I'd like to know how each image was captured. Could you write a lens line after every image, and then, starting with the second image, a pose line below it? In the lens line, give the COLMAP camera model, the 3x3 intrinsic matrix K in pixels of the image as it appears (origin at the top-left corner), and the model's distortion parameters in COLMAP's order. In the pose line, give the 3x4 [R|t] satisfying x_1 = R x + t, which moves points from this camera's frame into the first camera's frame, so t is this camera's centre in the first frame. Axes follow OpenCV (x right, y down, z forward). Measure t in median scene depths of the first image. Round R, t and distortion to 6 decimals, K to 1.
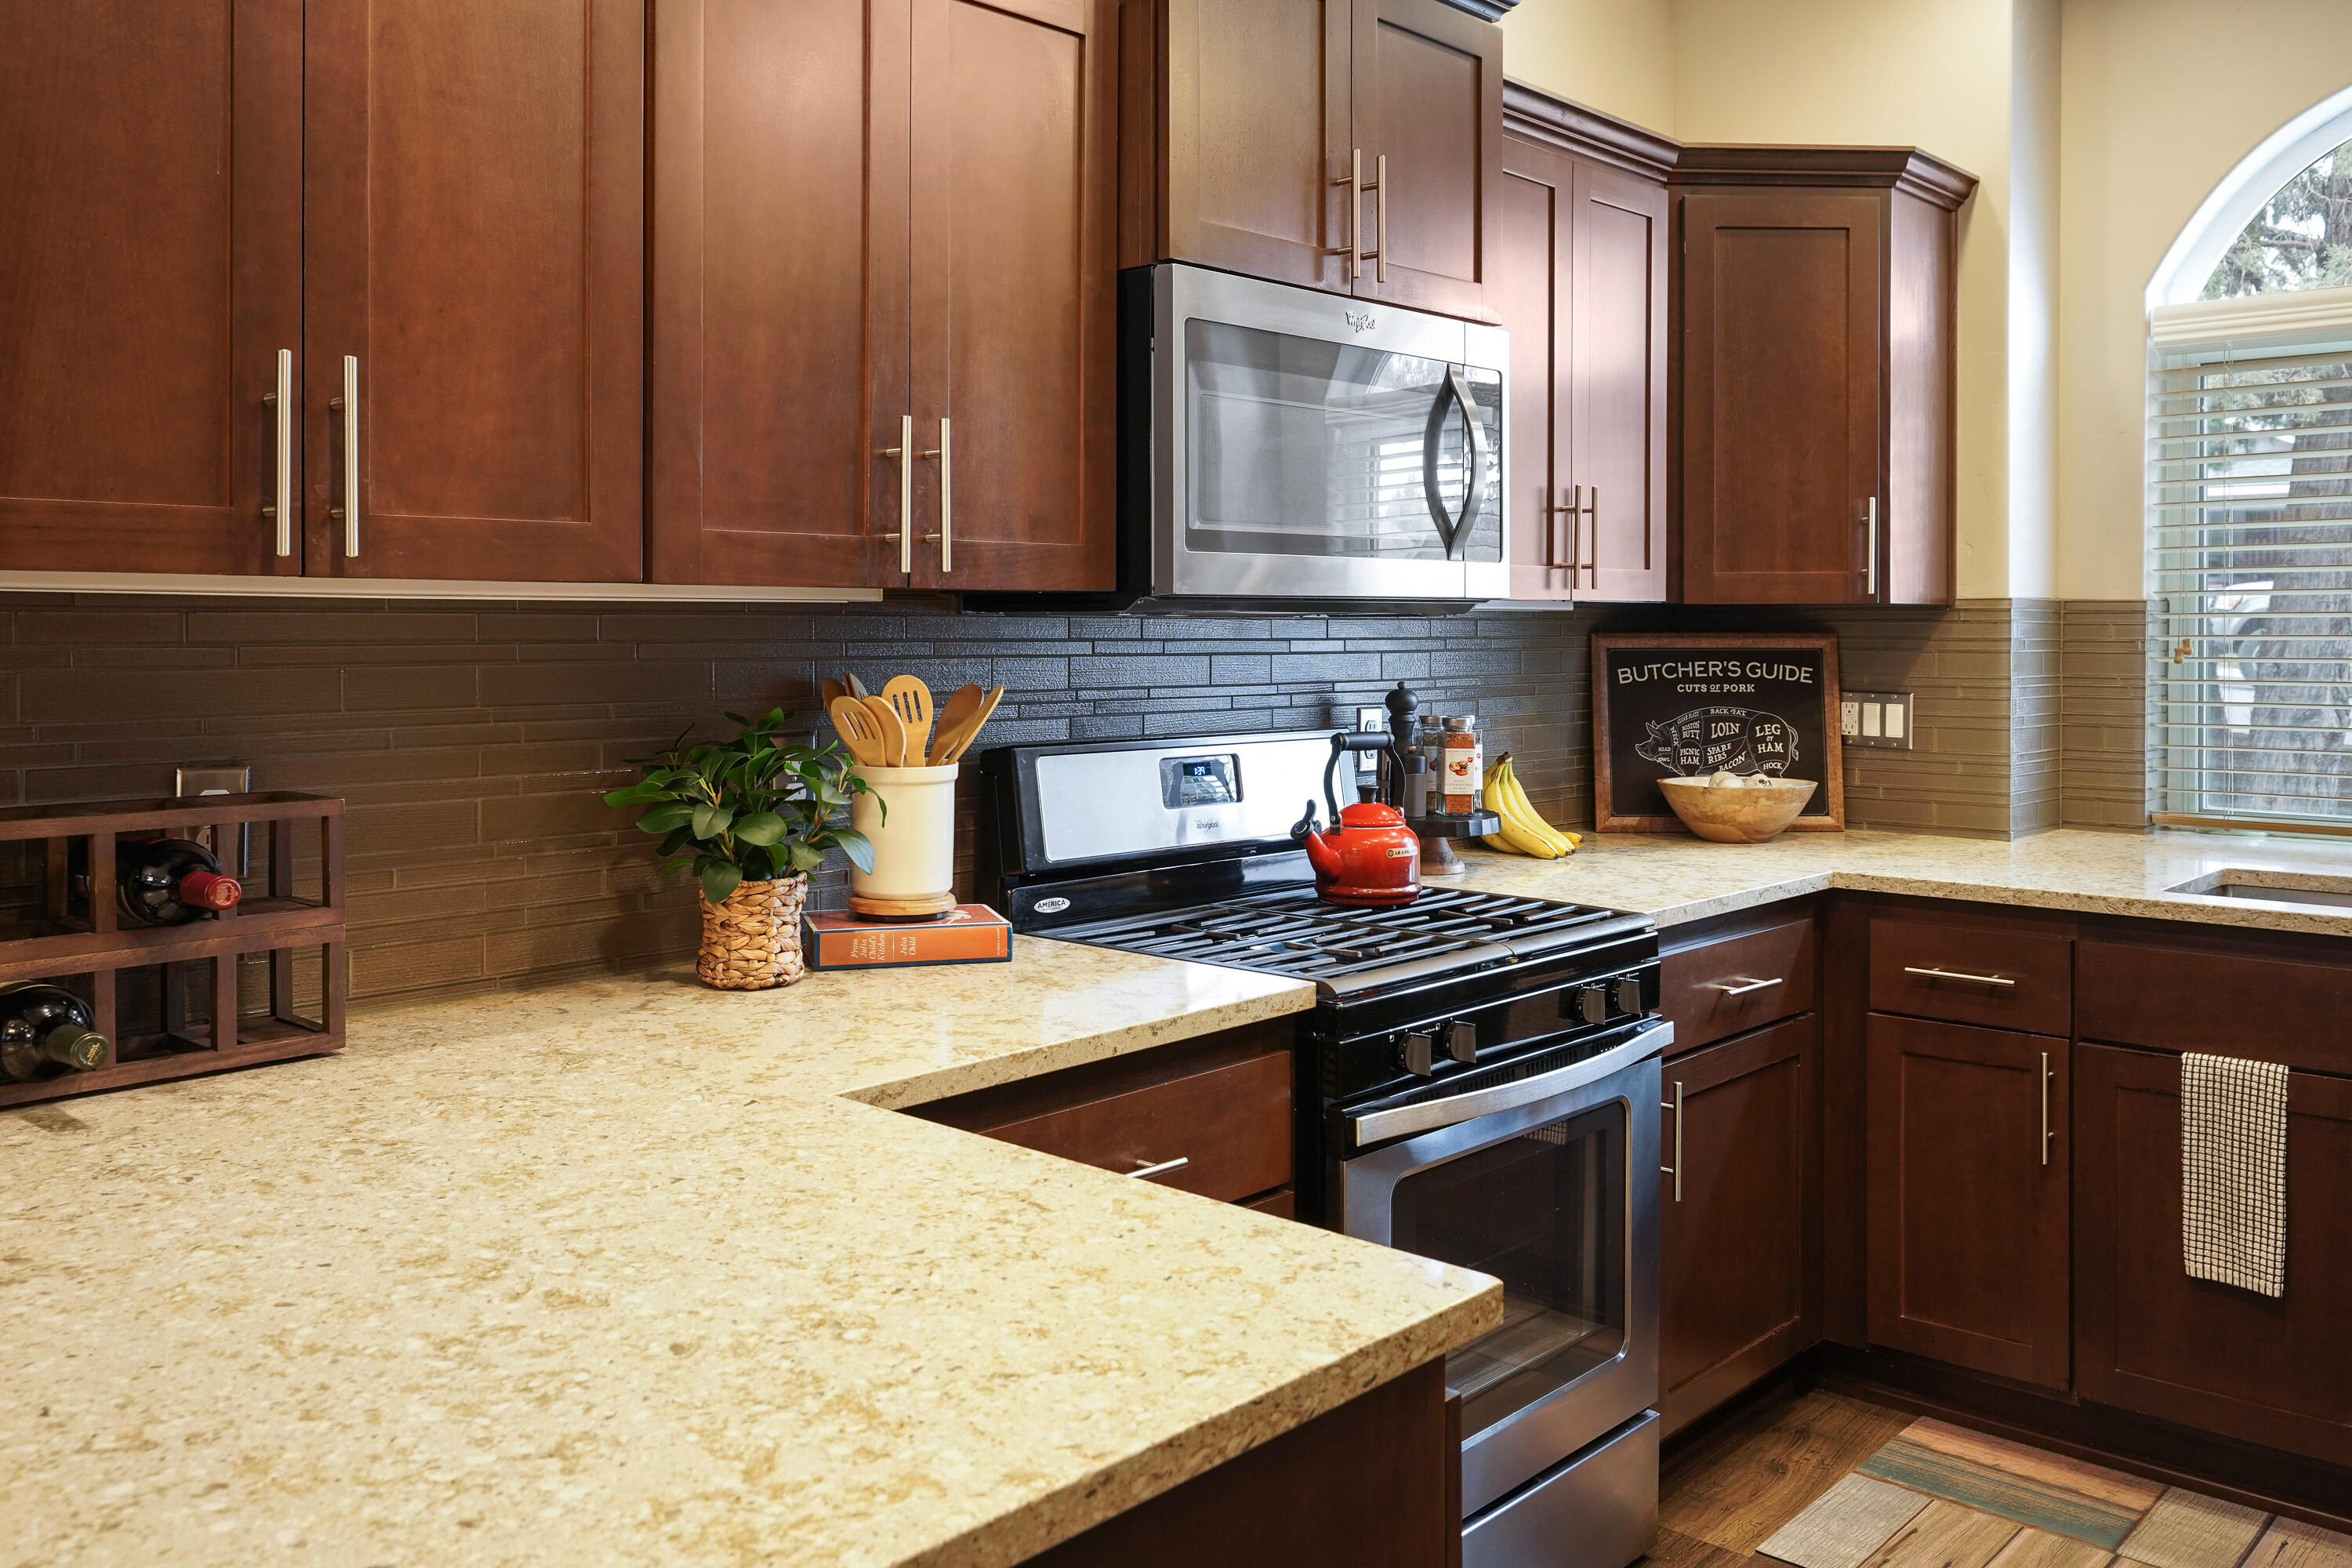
lens RADIAL K [[1852.3, 0, 1198.7], [0, 1852.3, 645.9], [0, 0, 1]] dist [-0.009118, 0.014453]
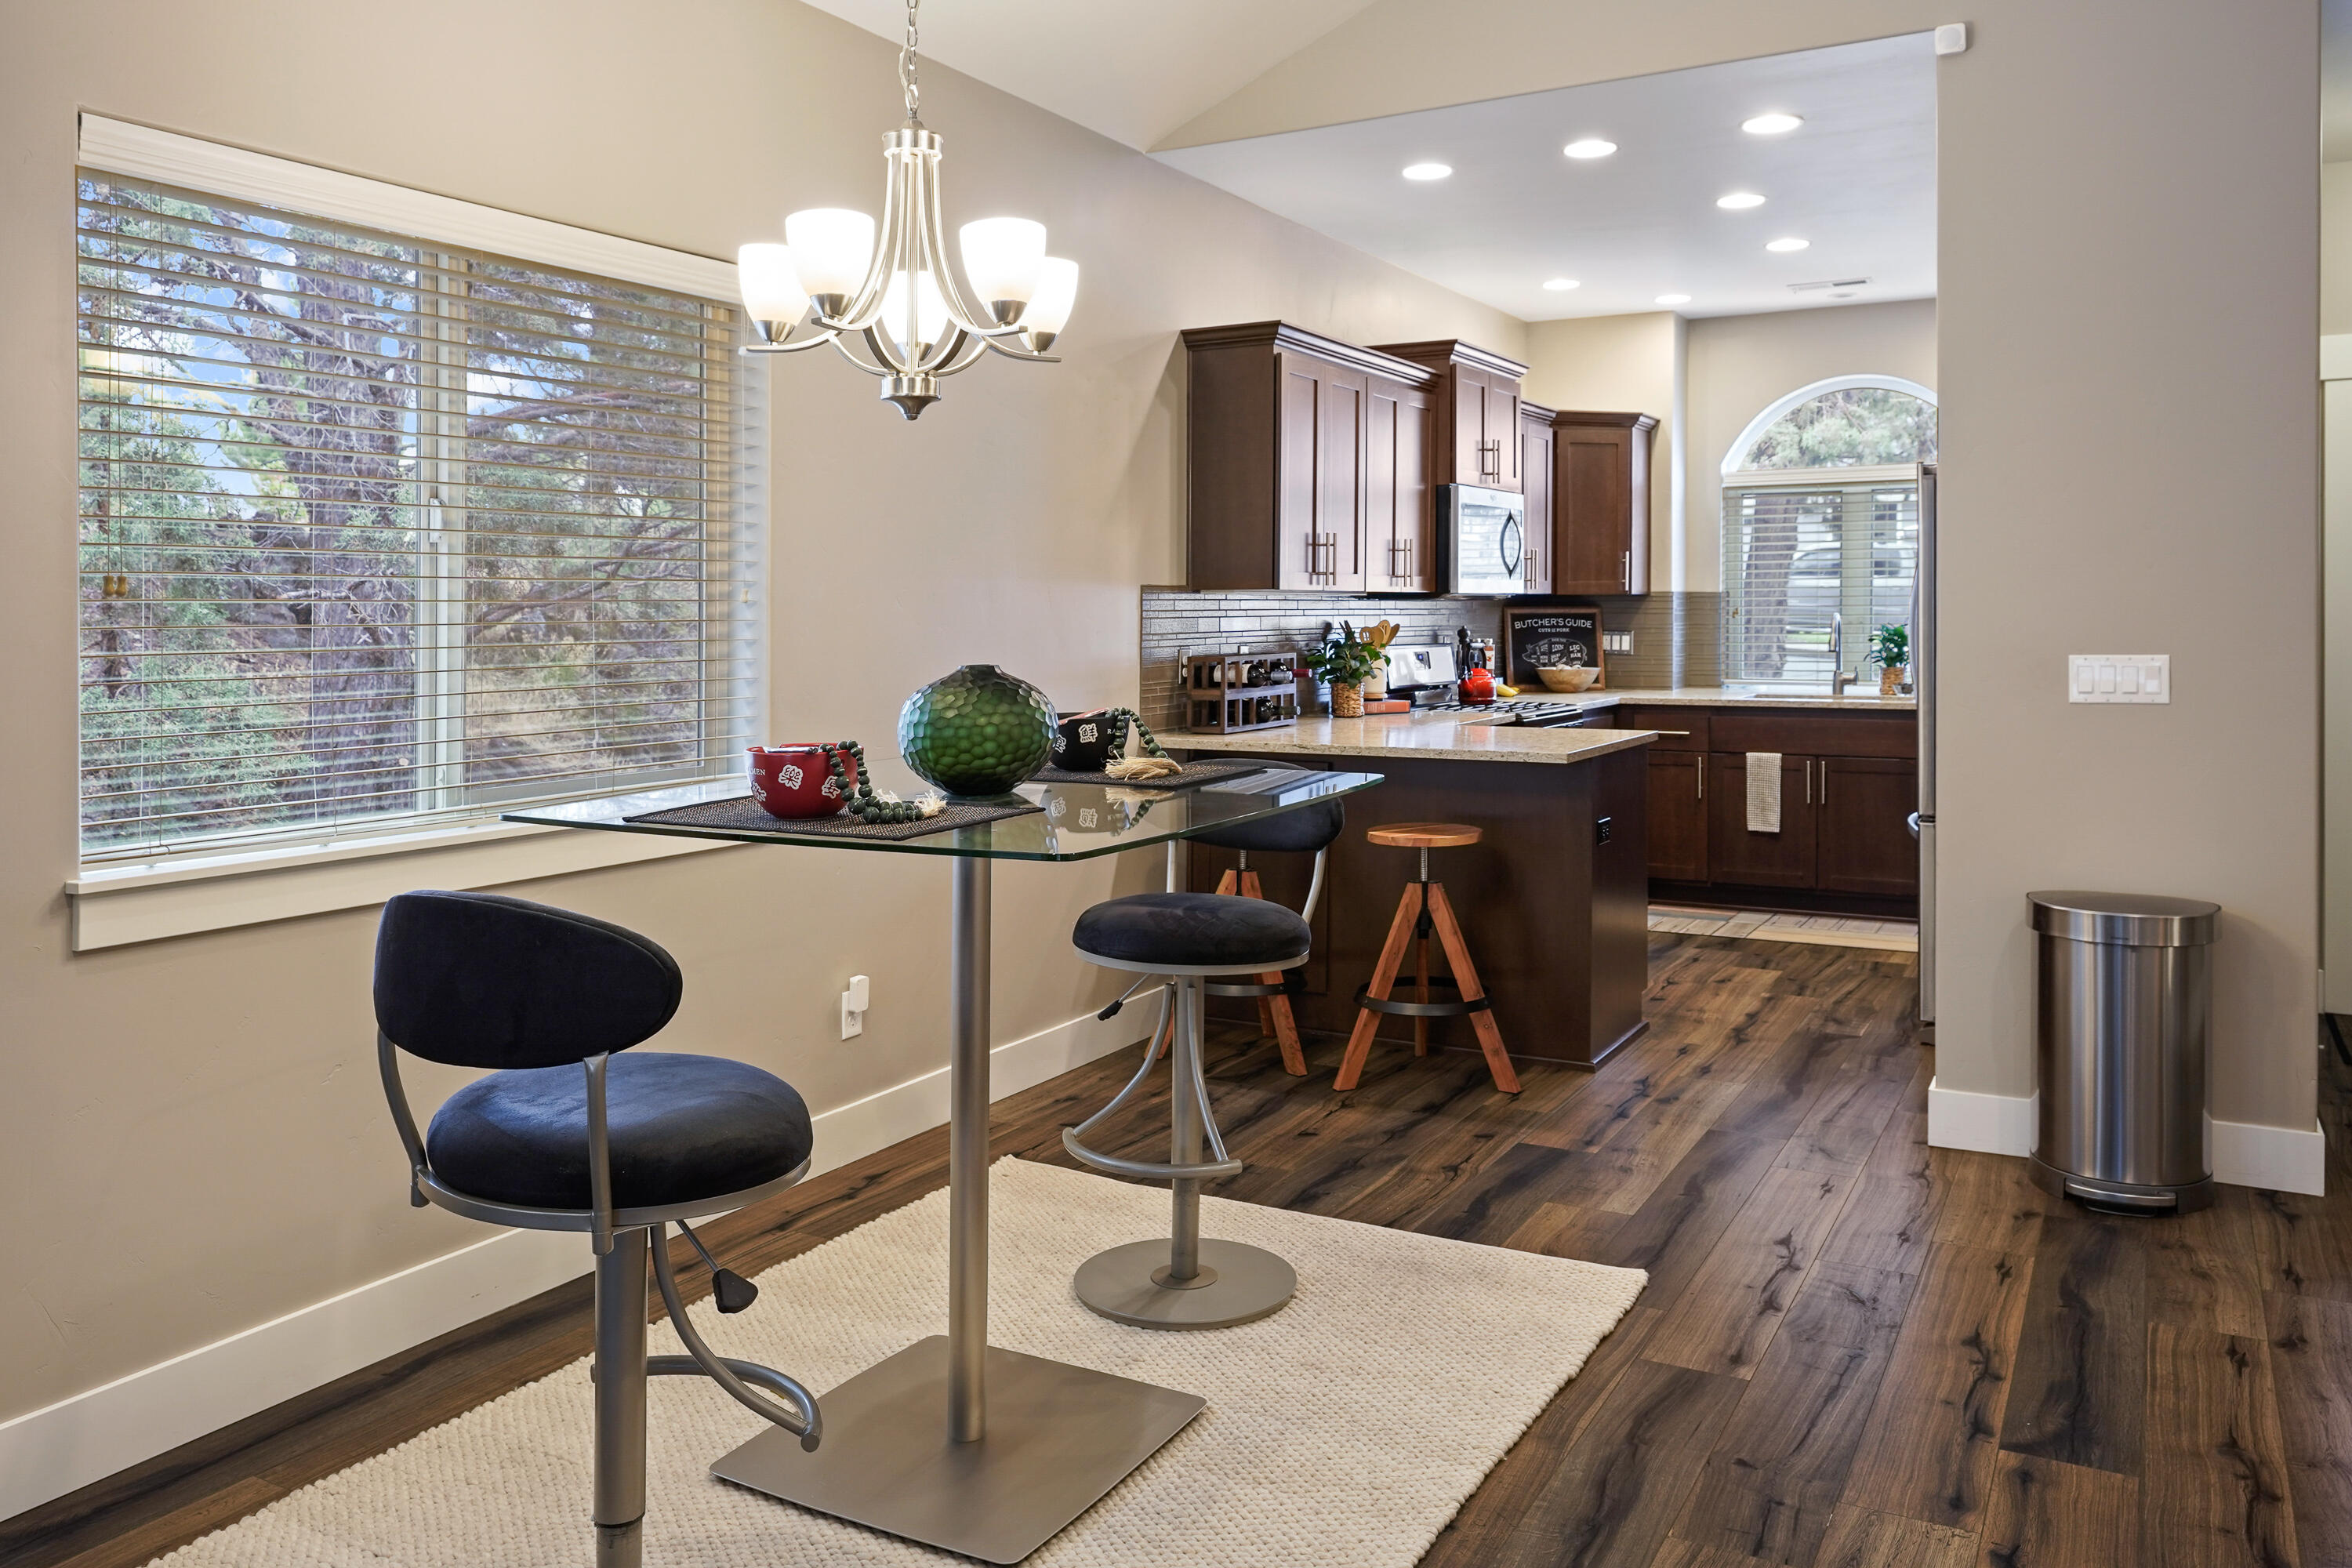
lens RADIAL K [[1726.5, 0, 1162.7], [0, 1726.5, 661.7], [0, 0, 1]] dist [0.014304, -0.023533]
pose [[0.976473, -0.011645, 0.215325, -0.756637], [0.007562, 0.999776, 0.019776, 0.017651], [-0.215507, -0.017683, 0.976342, -1.155343]]
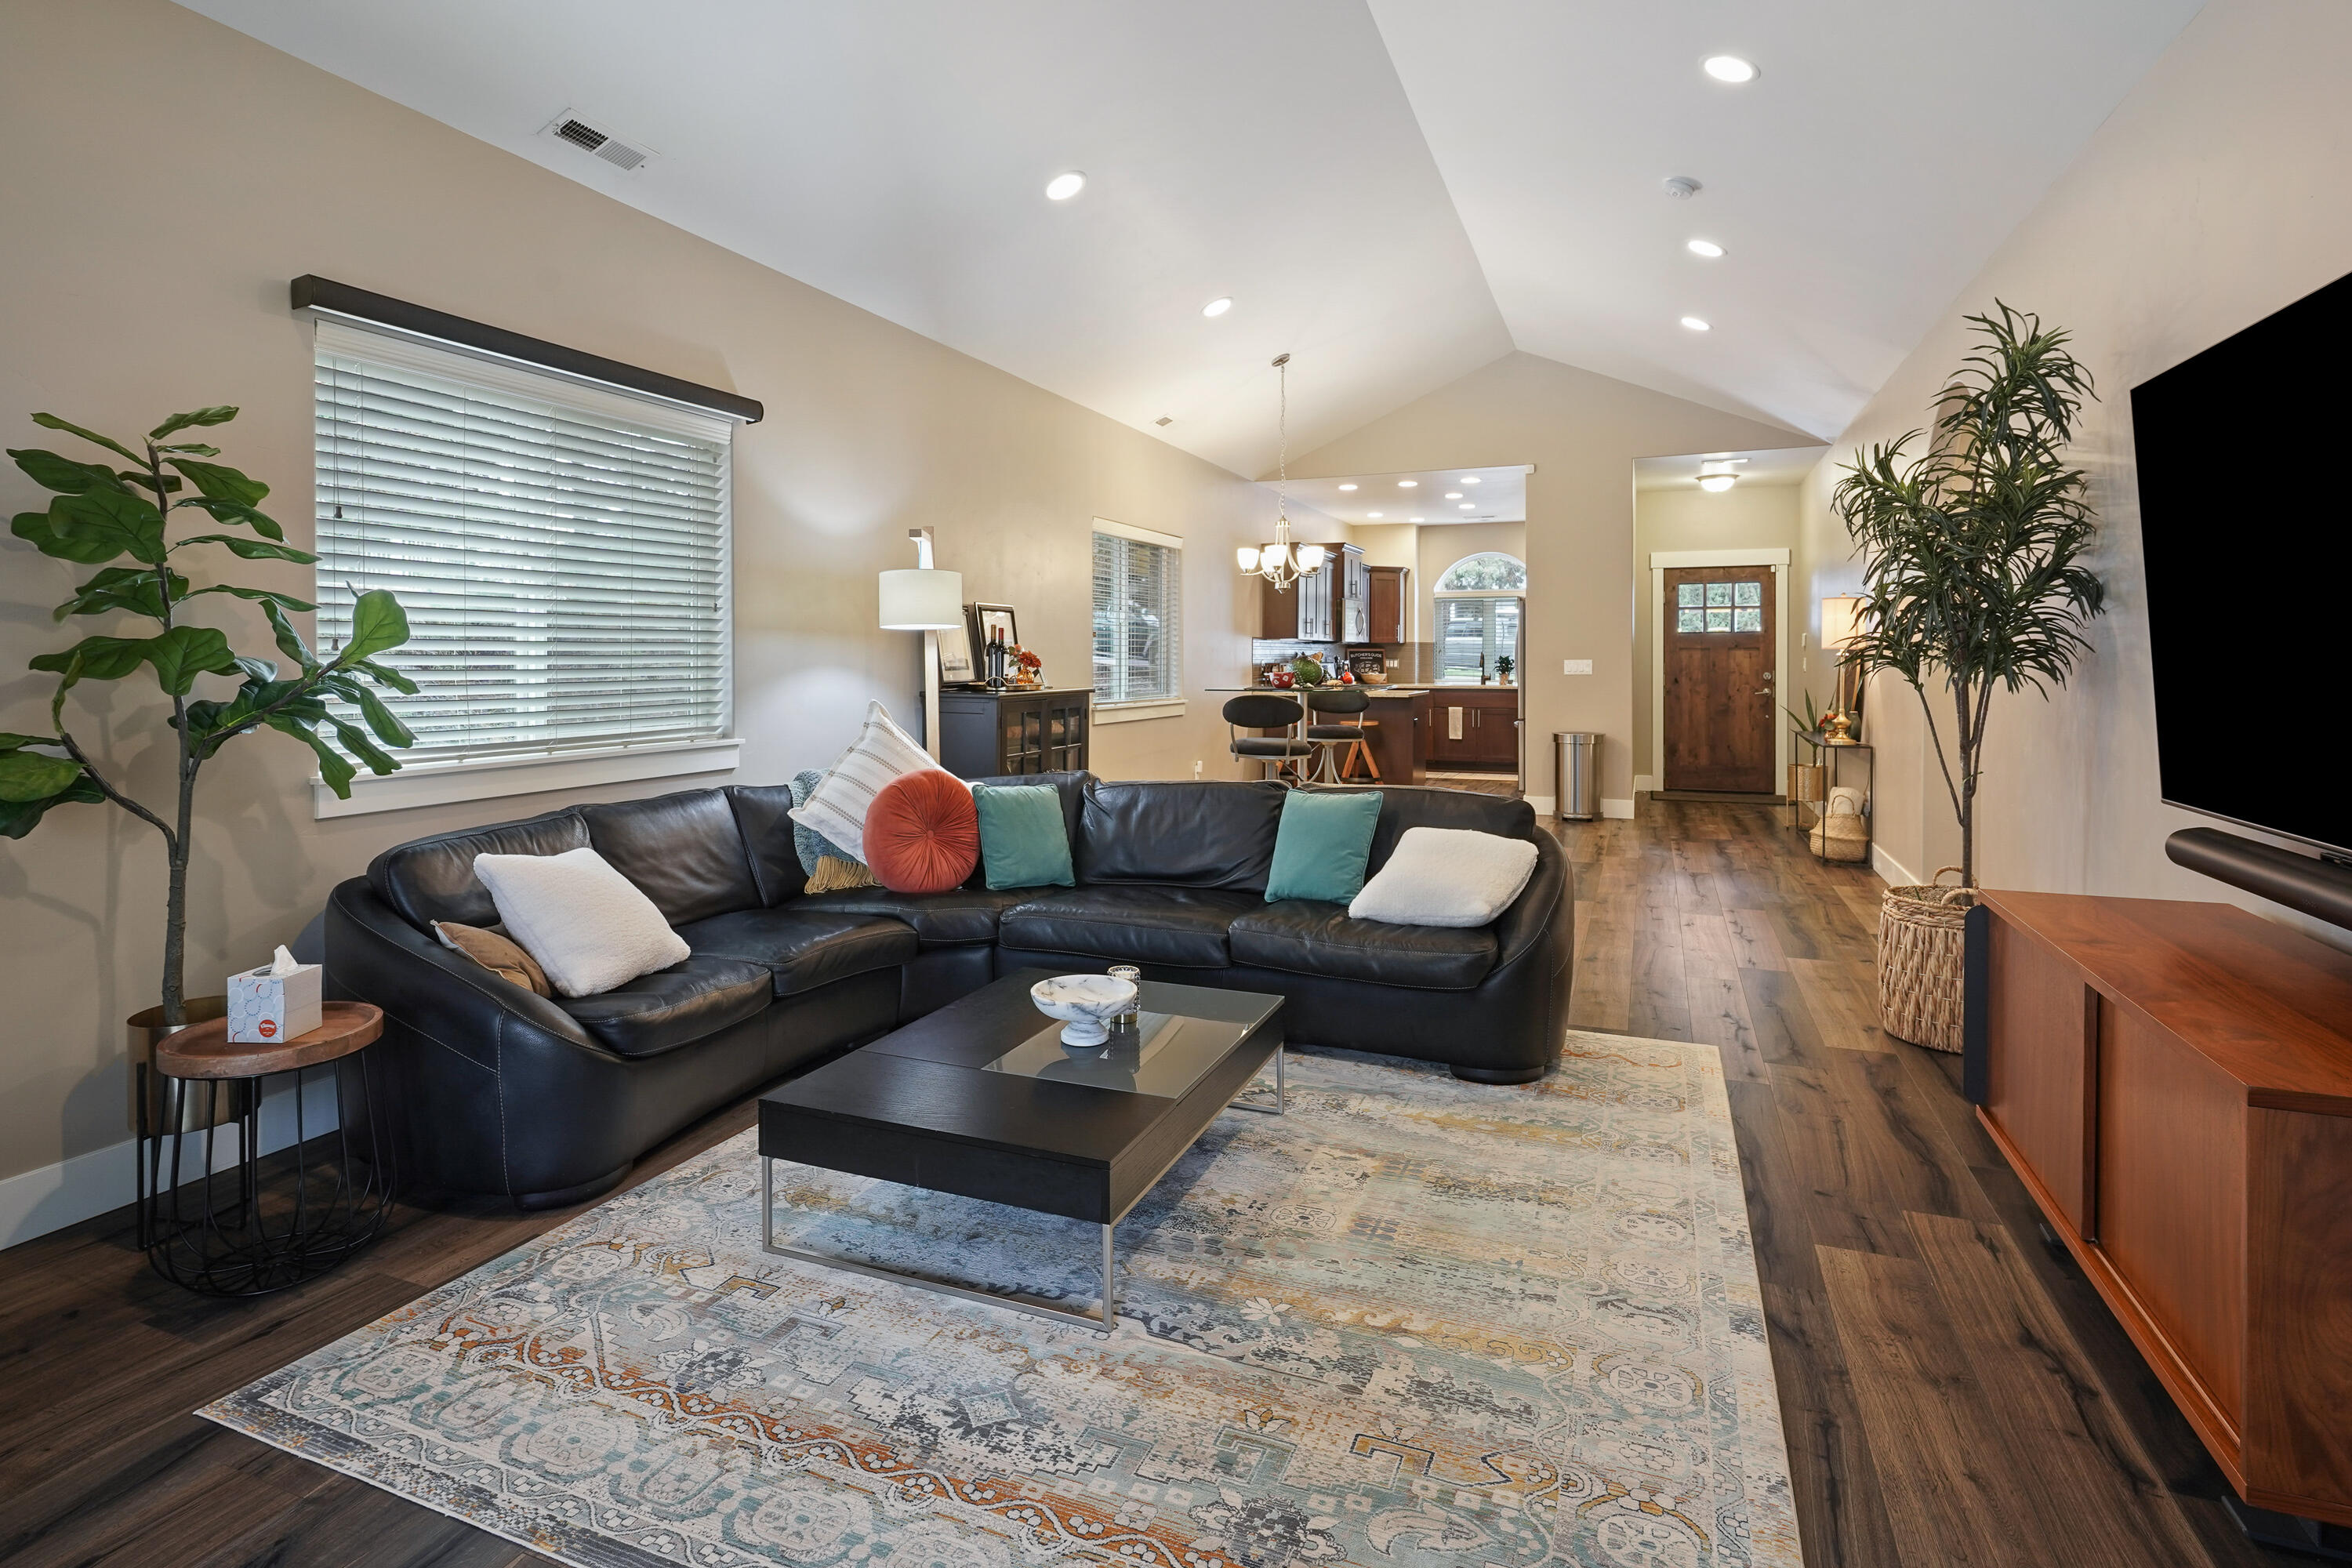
lens RADIAL K [[1173.7, 0, 1154.4], [0, 1173.7, 696.8], [0, 0, 1]] dist [-0.010721, 0.003677]
pose [[0.942578, -0.010366, 0.333826, -1.644971], [0.002353, 0.999700, 0.024400, 0.057344], [-0.333979, -0.022213, 0.942319, -2.310196]]
